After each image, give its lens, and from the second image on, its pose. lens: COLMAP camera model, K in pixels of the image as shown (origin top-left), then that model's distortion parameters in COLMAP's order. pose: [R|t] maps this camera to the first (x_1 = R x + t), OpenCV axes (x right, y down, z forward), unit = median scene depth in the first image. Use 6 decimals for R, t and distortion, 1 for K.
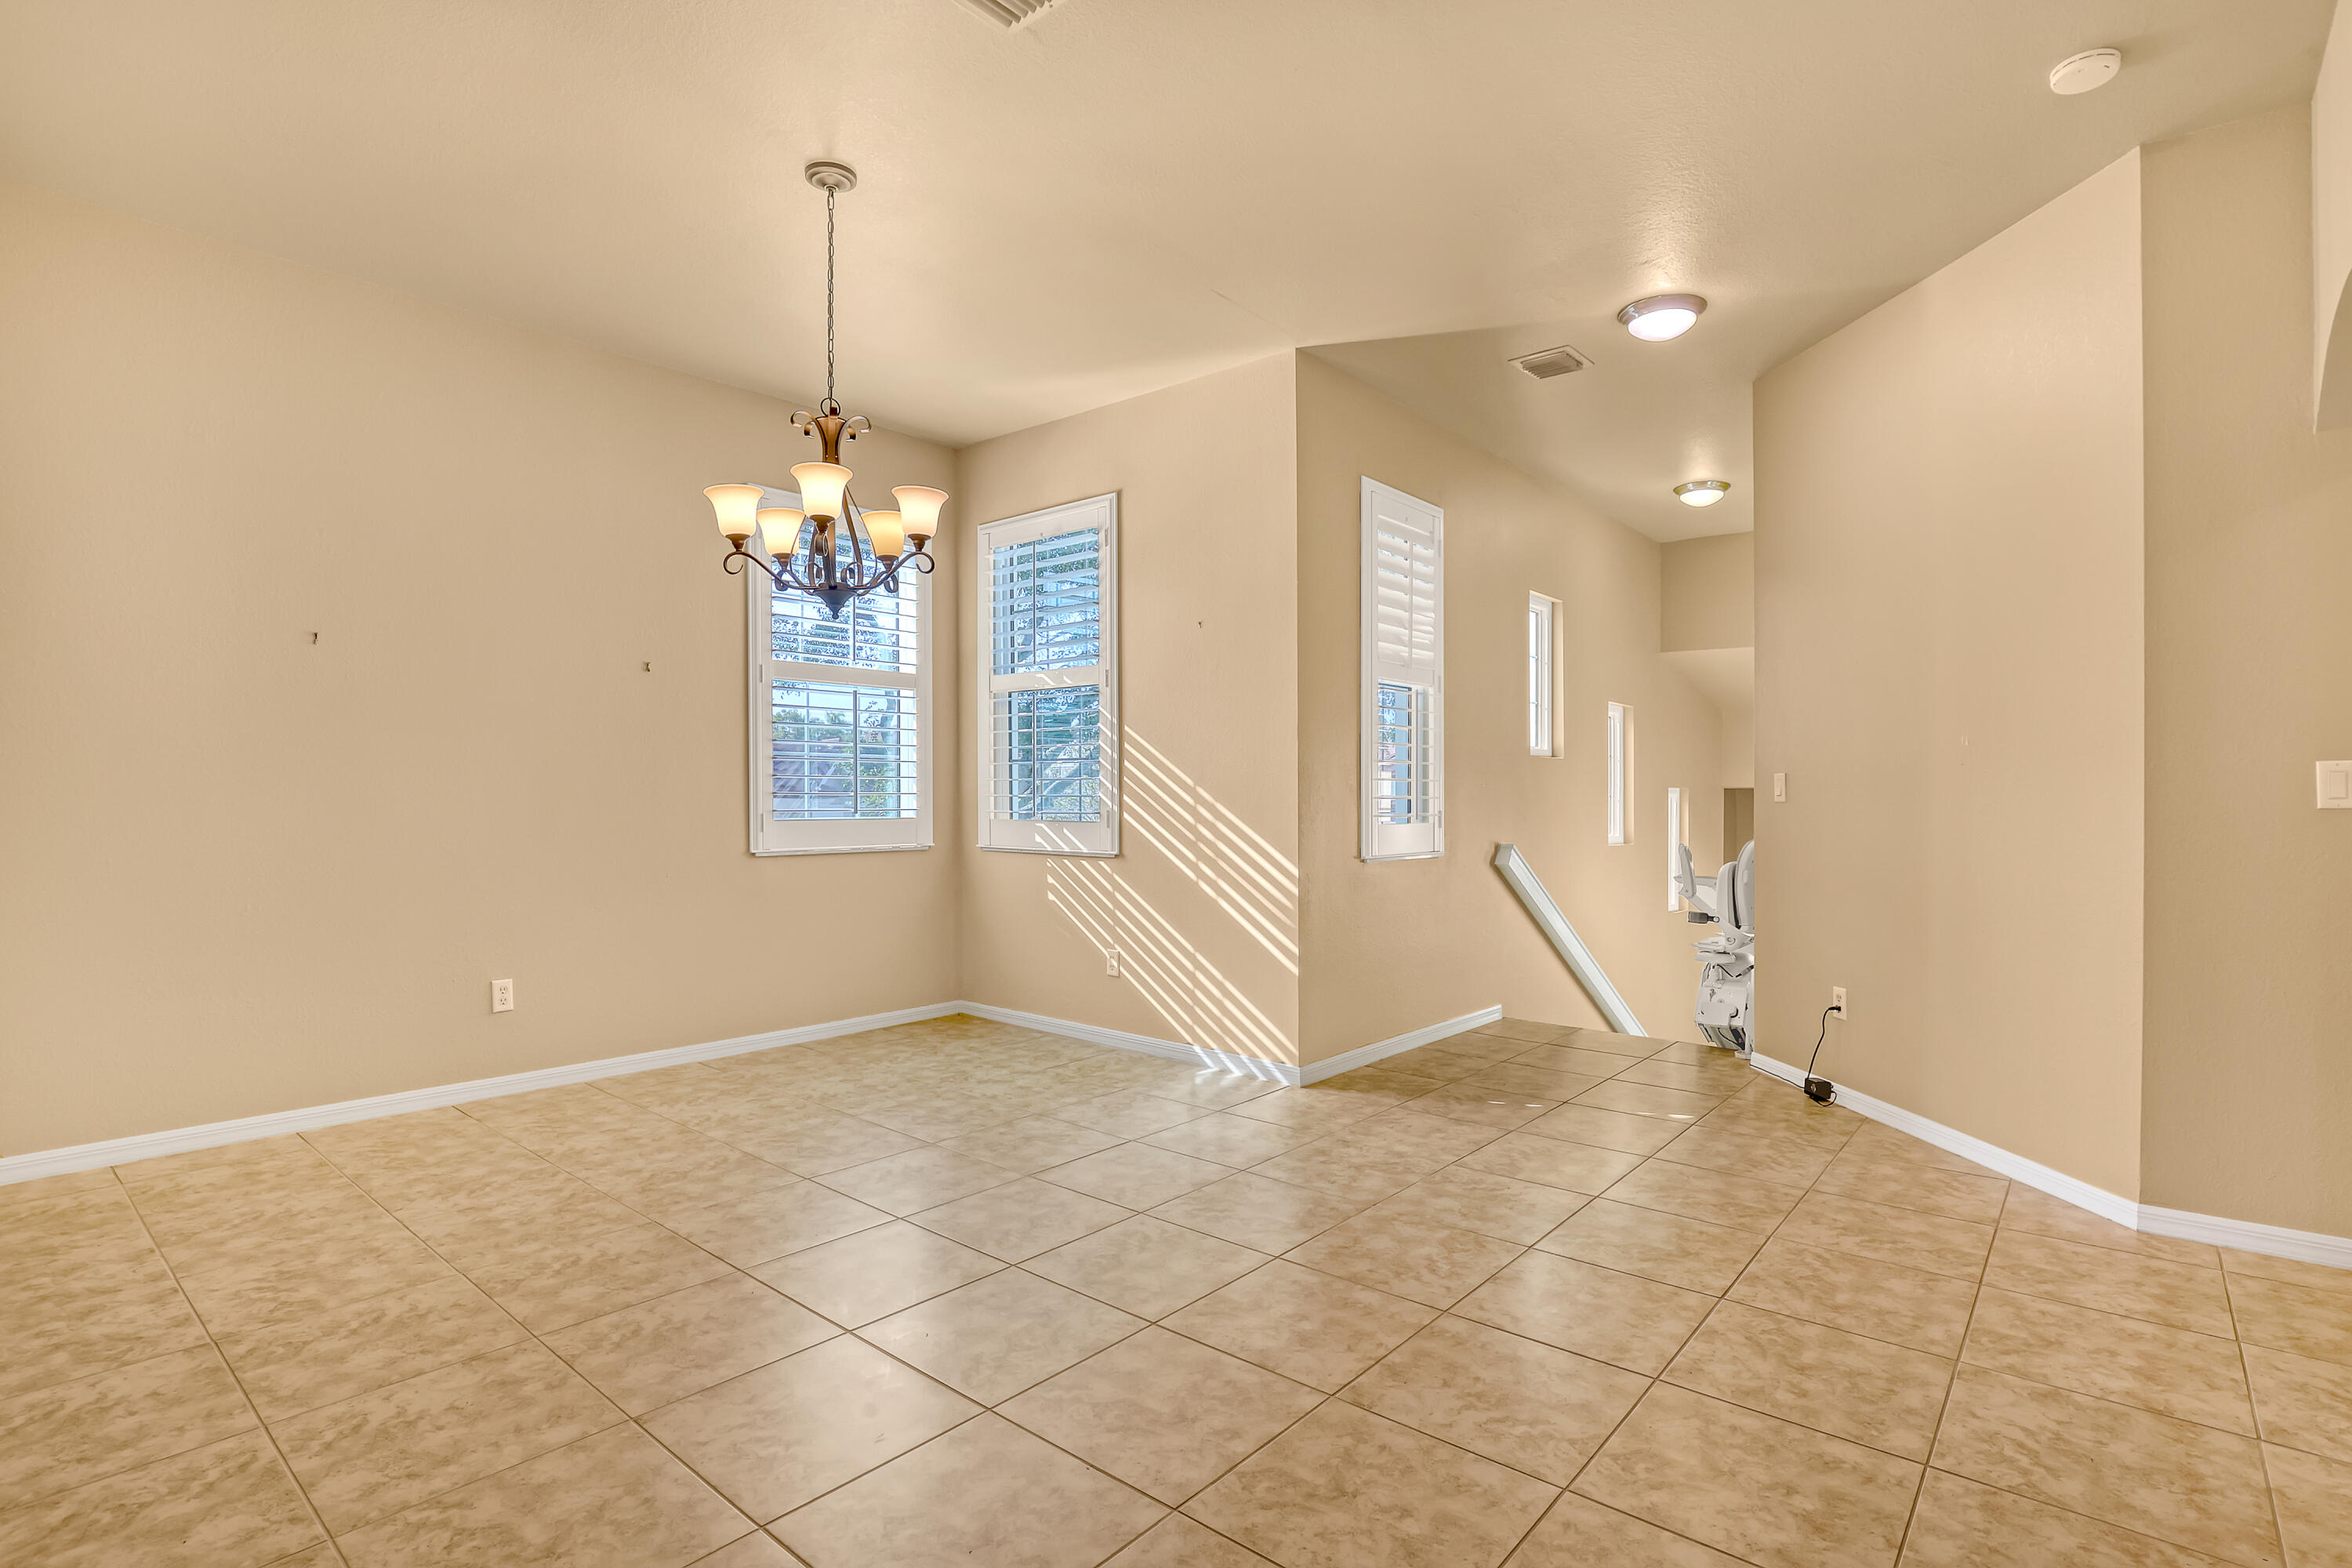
lens RADIAL K [[1113.5, 0, 1179.1], [0, 1113.5, 803.4], [0, 0, 1]] dist [-0.036555, 0.005644]
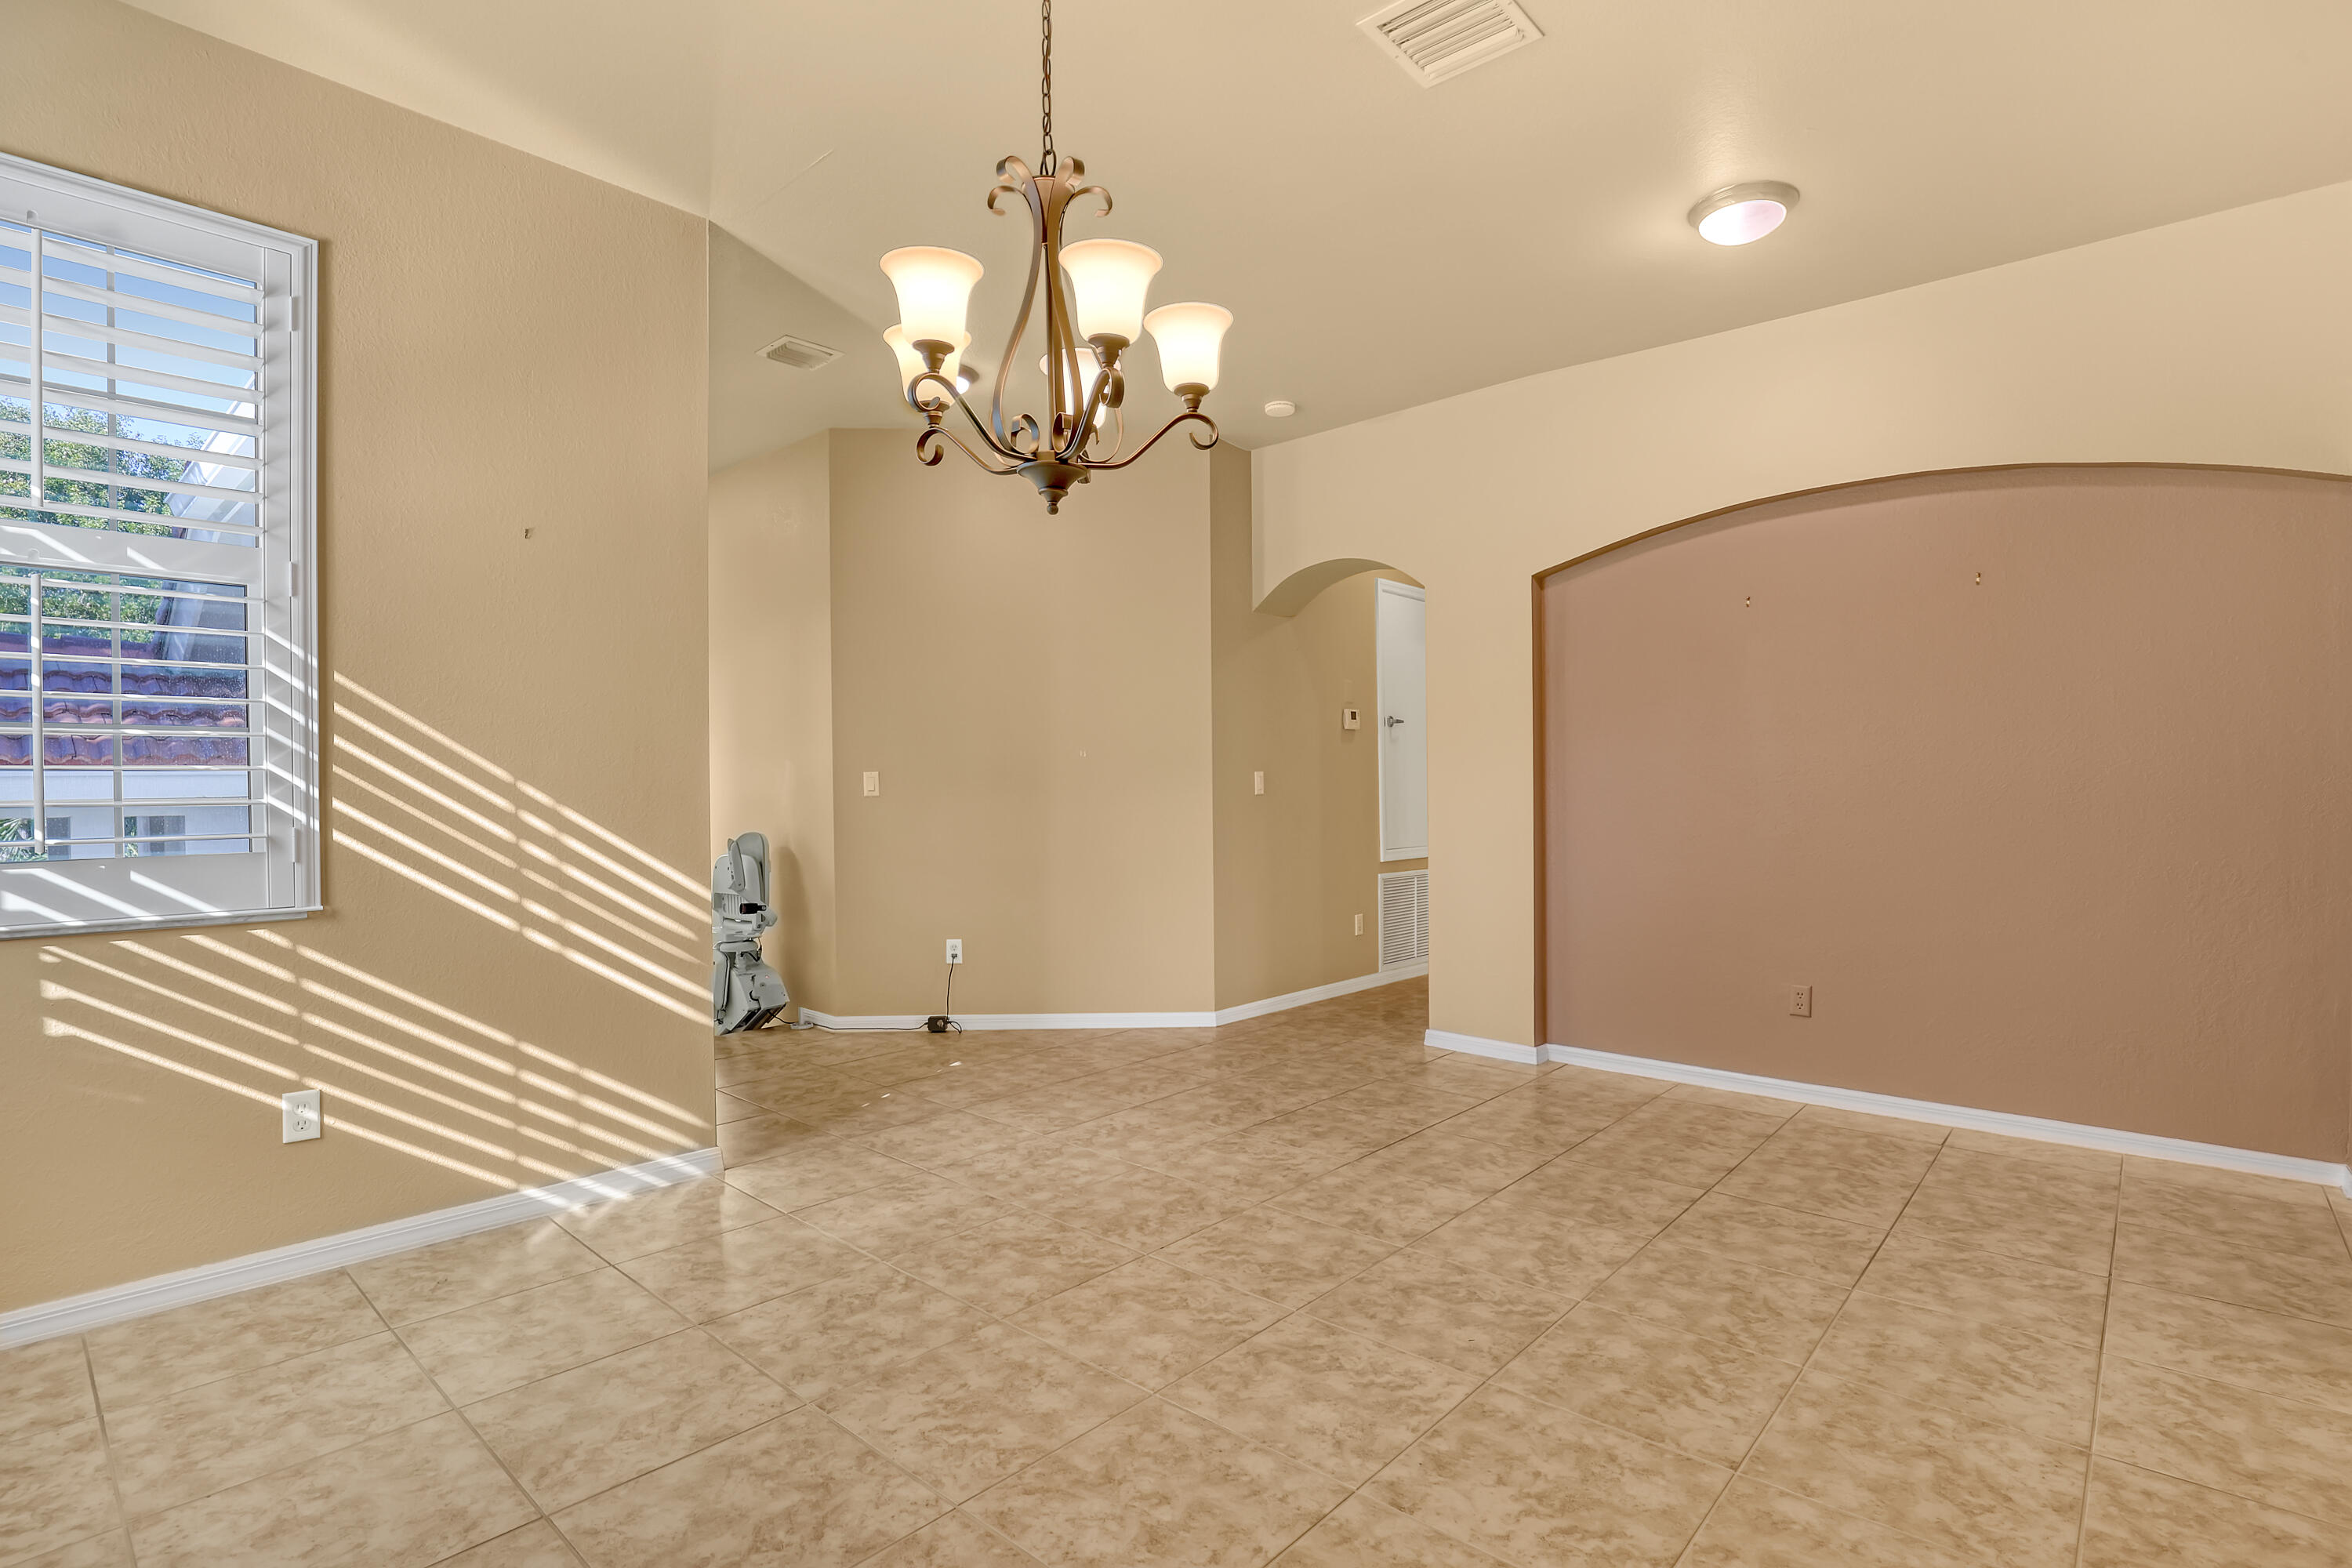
lens RADIAL K [[1138.3, 0, 1174.5], [0, 1138.3, 770.3], [0, 0, 1]] dist [-0.025444, -0.000058]
pose [[0.035562, 0.007482, 0.999339, -0.650625], [0.013575, 0.999876, -0.007969, -0.012596], [-0.999275, 0.013849, 0.035456, 0.634546]]
